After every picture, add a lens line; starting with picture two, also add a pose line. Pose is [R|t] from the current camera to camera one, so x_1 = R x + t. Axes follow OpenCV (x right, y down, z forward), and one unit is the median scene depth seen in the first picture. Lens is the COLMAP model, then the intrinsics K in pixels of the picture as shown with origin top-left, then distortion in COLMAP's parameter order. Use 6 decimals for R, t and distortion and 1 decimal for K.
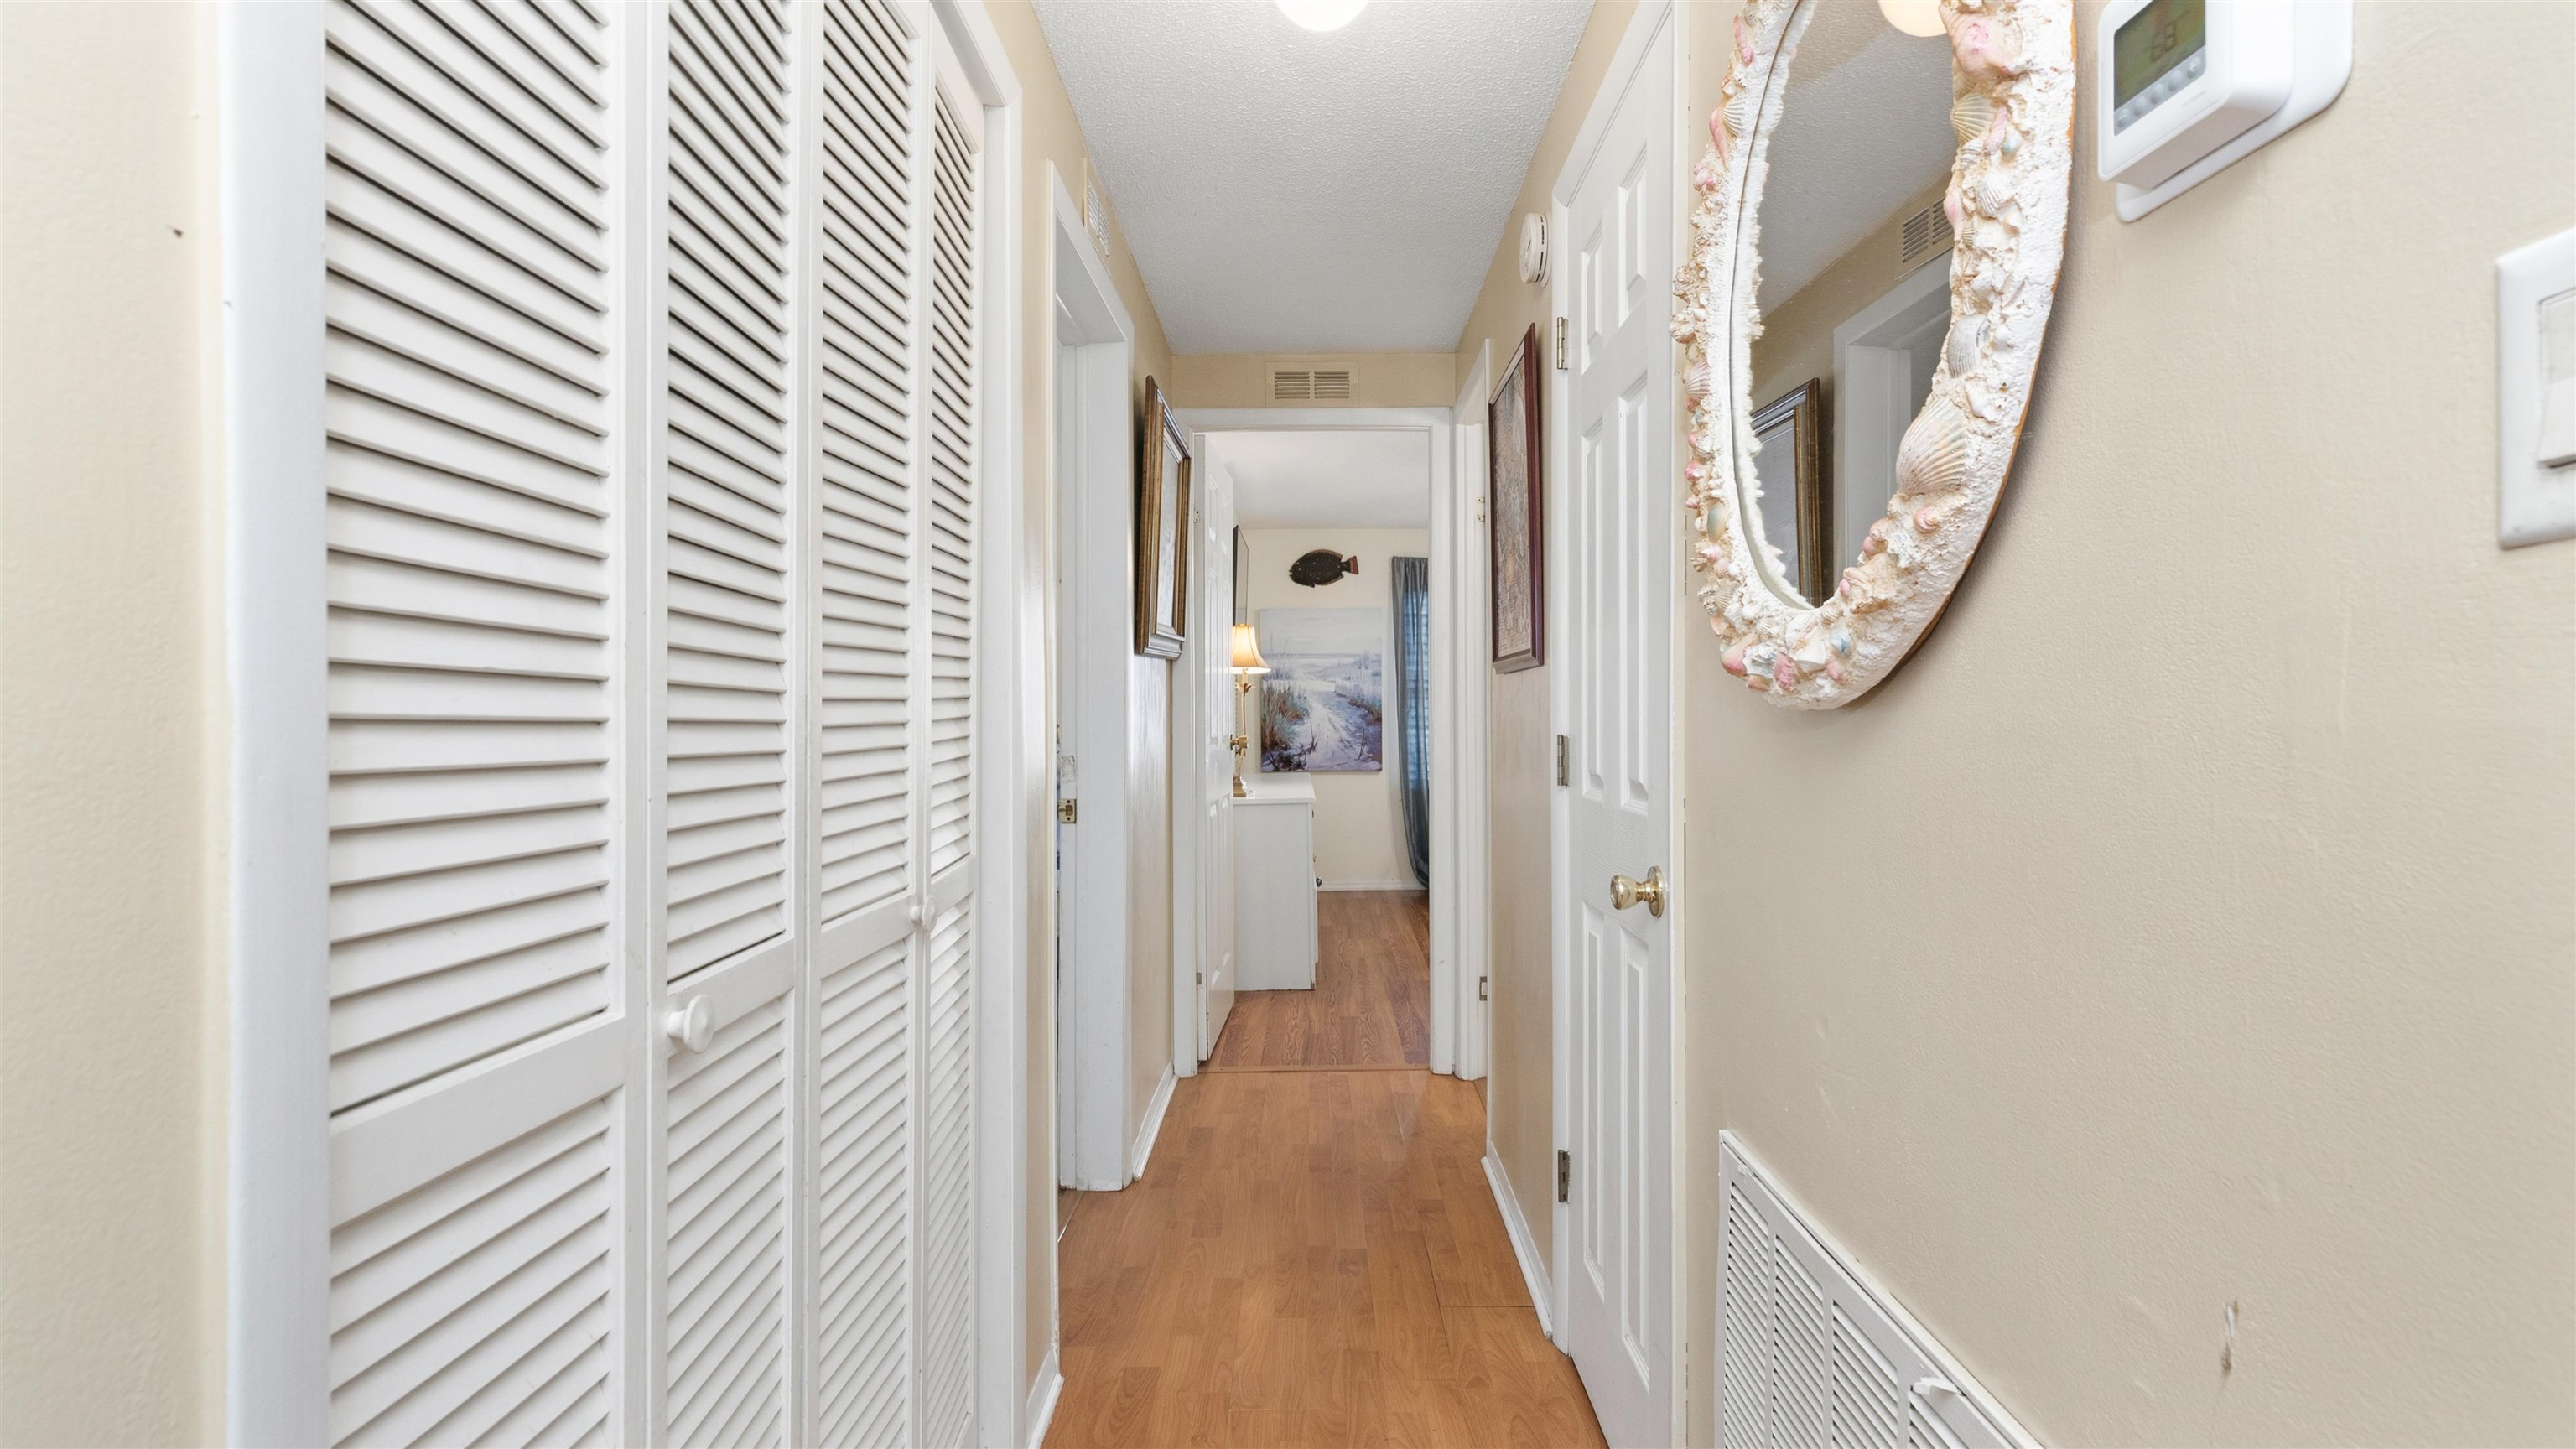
lens RADIAL K [[1173.5, 0, 1304.4], [0, 1173.5, 723.6], [0, 0, 1]] dist [0.003215, -0.000770]
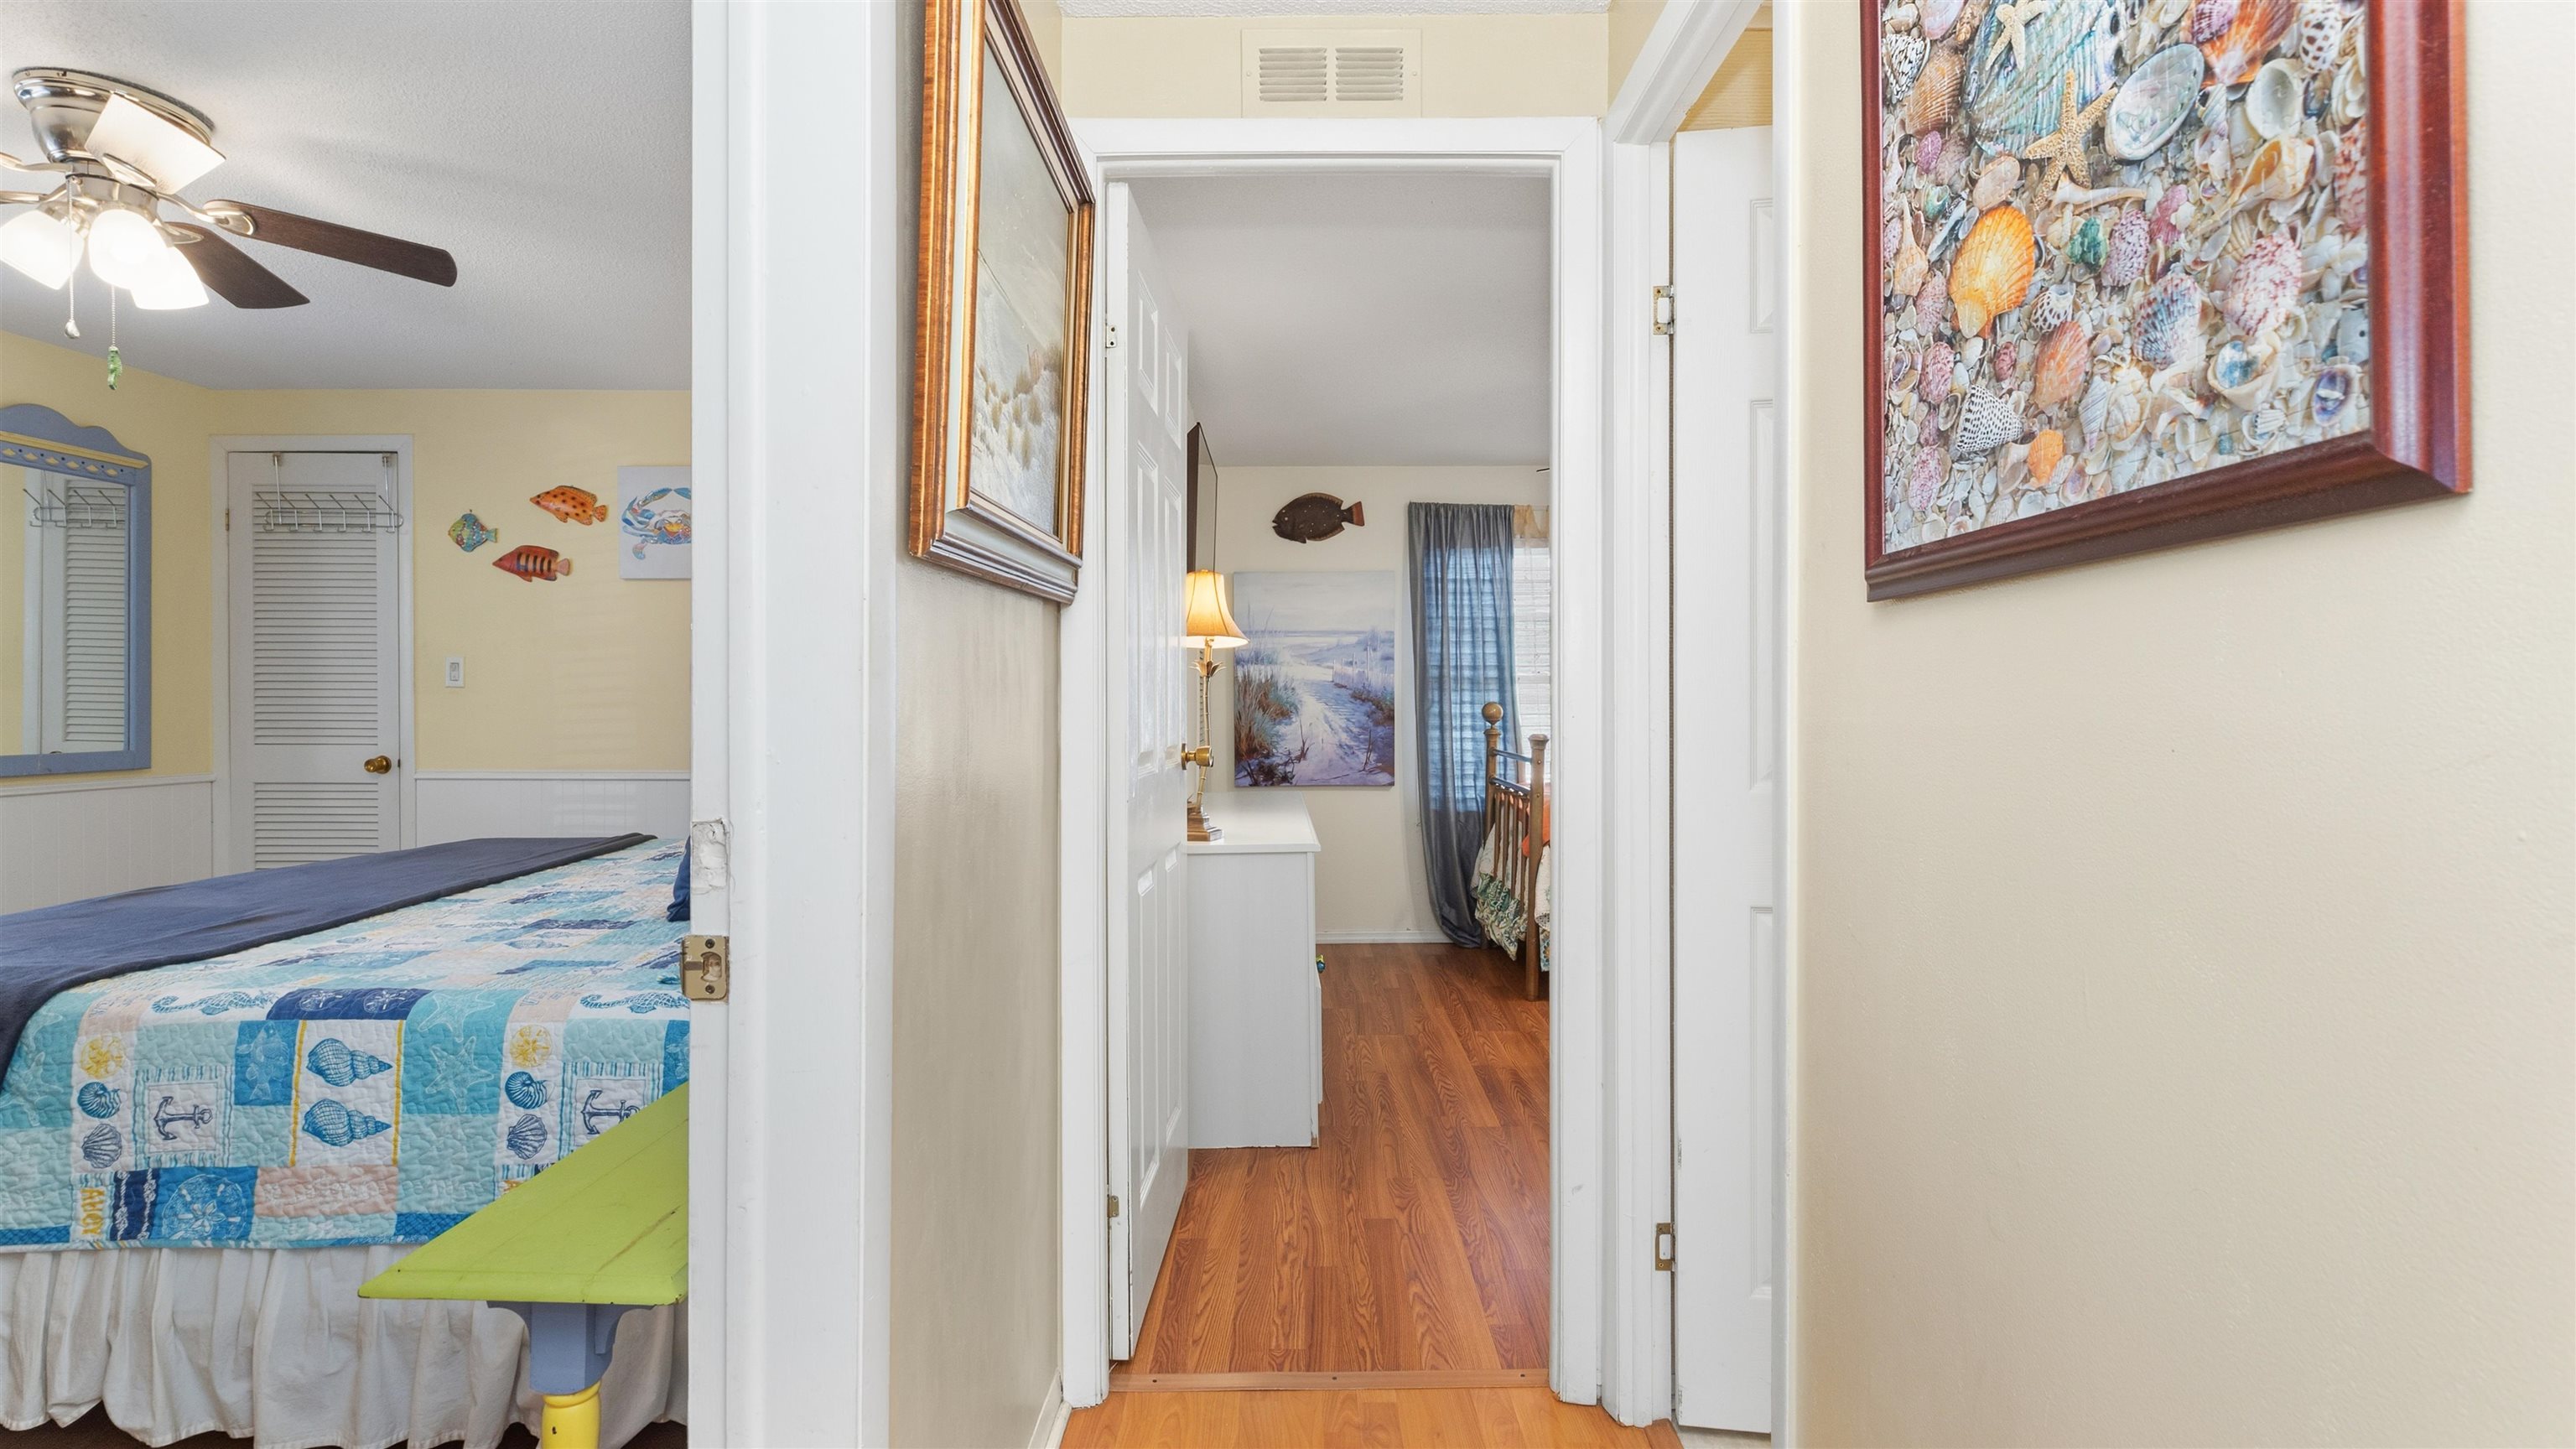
lens RADIAL K [[1173.5, 0, 1287.7], [0, 1173.5, 717.7], [0, 0, 1]] dist [0.003215, -0.000770]
pose [[0.999971, 0.003513, 0.006719, -0.007995], [-0.003502, 0.999992, -0.001661, -0.002164], [-0.006724, 0.001637, 0.999976, 0.244977]]
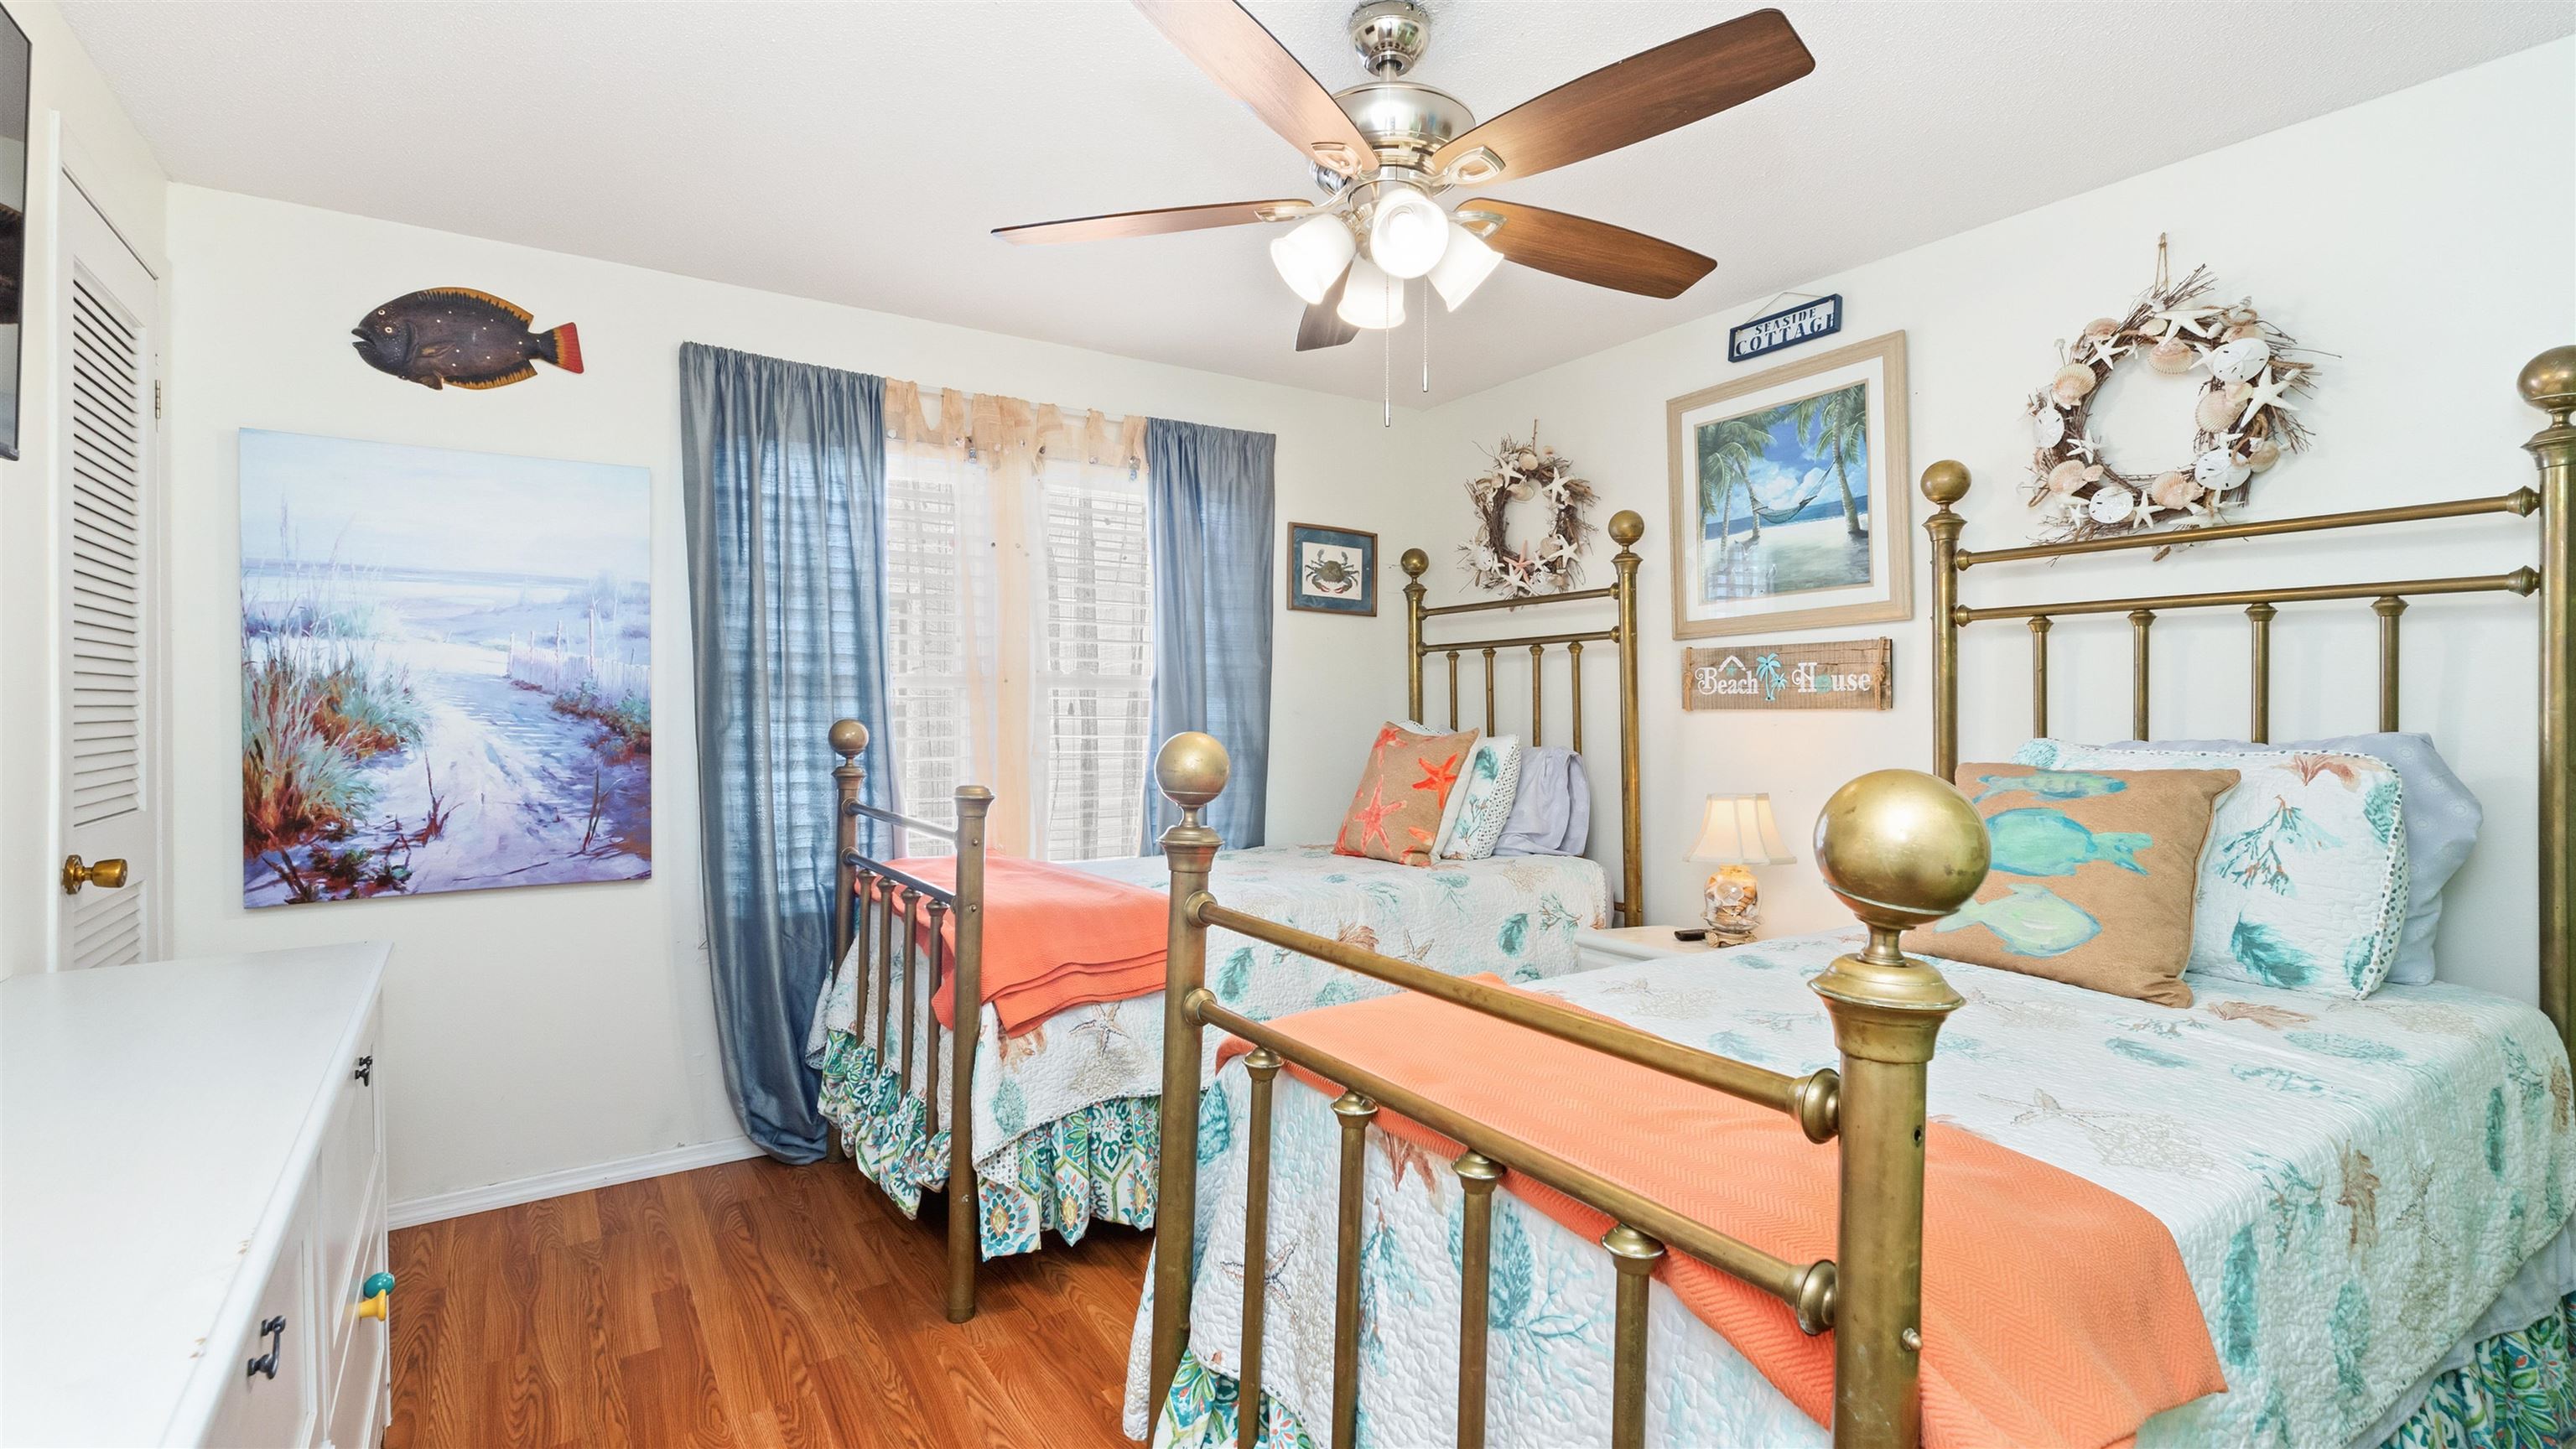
lens RADIAL K [[1173.5, 0, 1296.5], [0, 1173.5, 717.3], [0, 0, 1]] dist [0.003215, -0.000770]
pose [[0.829927, 0.003918, 0.557858, 0.025834], [0.006696, 0.999833, -0.016984, -0.006031], [-0.557832, 0.017831, 0.829762, 0.553087]]
